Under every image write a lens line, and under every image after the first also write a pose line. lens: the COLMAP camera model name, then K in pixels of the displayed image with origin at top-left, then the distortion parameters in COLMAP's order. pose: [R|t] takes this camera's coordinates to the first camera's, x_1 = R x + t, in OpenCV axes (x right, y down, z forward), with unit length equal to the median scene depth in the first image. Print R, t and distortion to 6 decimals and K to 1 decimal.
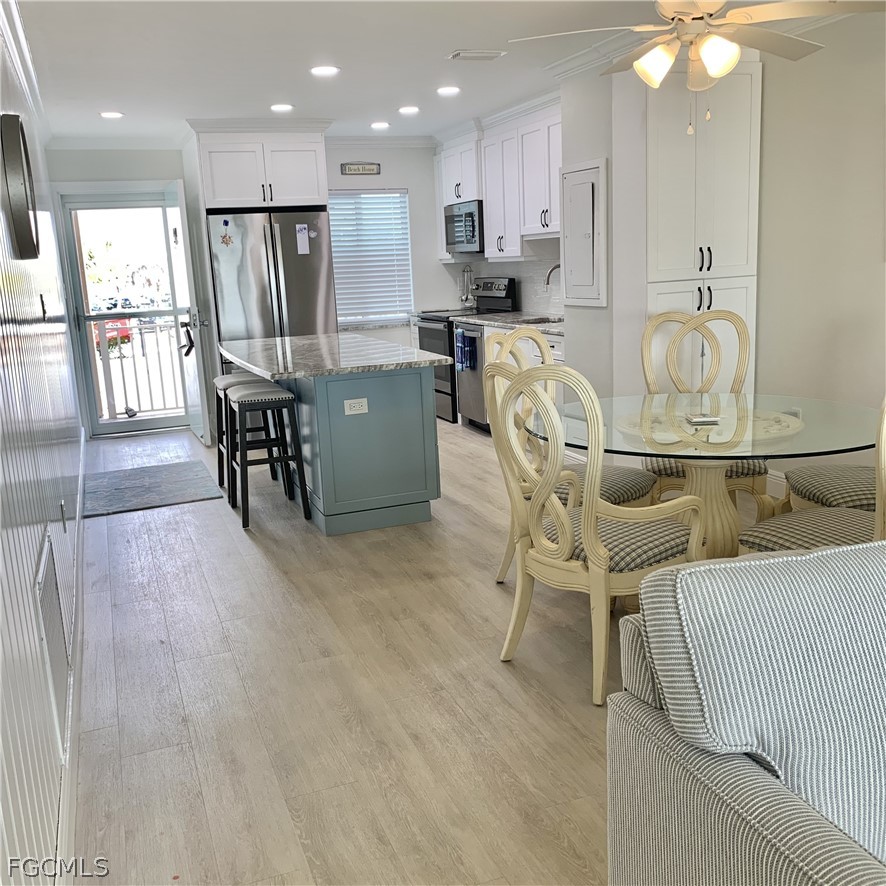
lens RADIAL K [[915.7, 0, 432.3], [0, 915.7, 474.3], [0, 0, 1]] dist [0.040851, 0.000000]
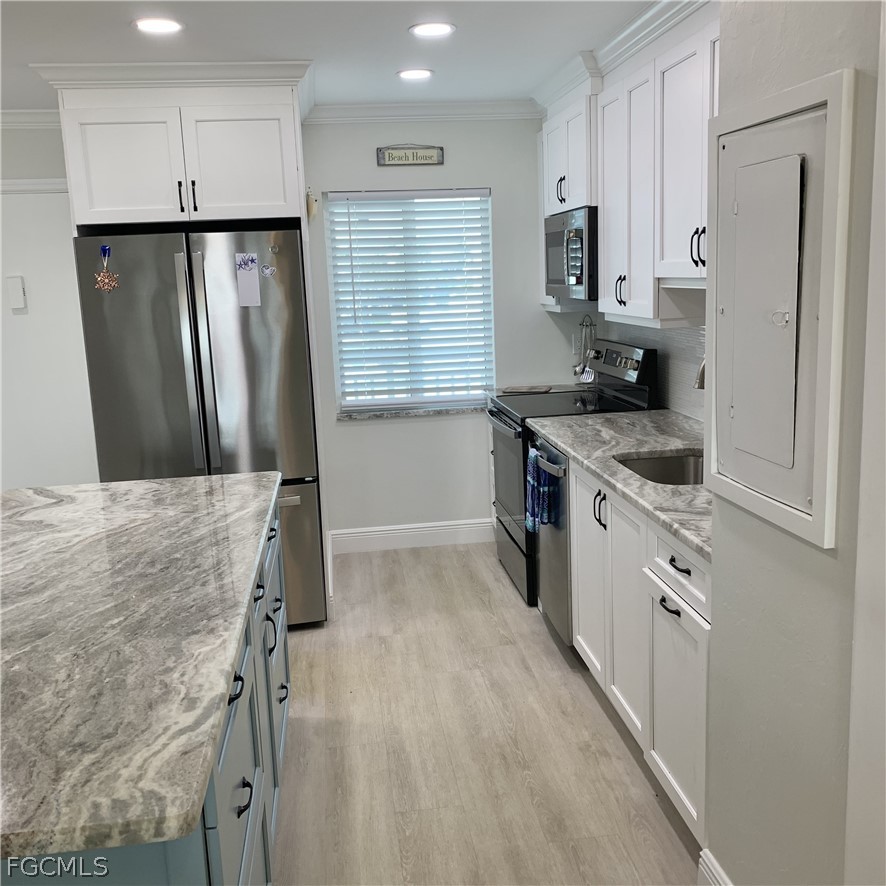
lens RADIAL K [[915.7, 0, 427.0], [0, 915.7, 446.9], [0, 0, 1]] dist [0.040851, 0.000000]
pose [[0.972509, 0.052927, -0.226772, 0.089457], [-0.059965, 0.997906, -0.024256, -0.143990], [0.225013, 0.037188, 0.973646, 0.475911]]
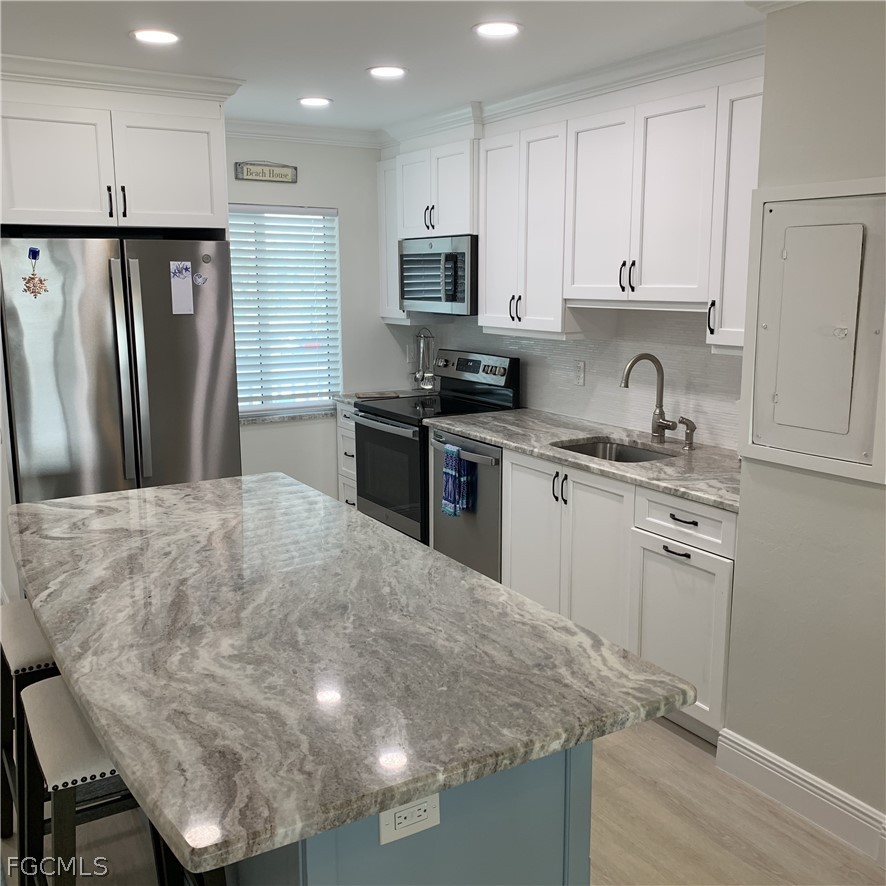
lens RADIAL K [[915.7, 0, 441.7], [0, 915.7, 446.9], [0, 0, 1]] dist [0.040851, 0.000000]
pose [[0.980582, 0.008883, 0.195910, -0.092205], [0.001000, 0.998734, -0.050292, -0.127621], [-0.196108, 0.049511, 0.979332, 0.416101]]
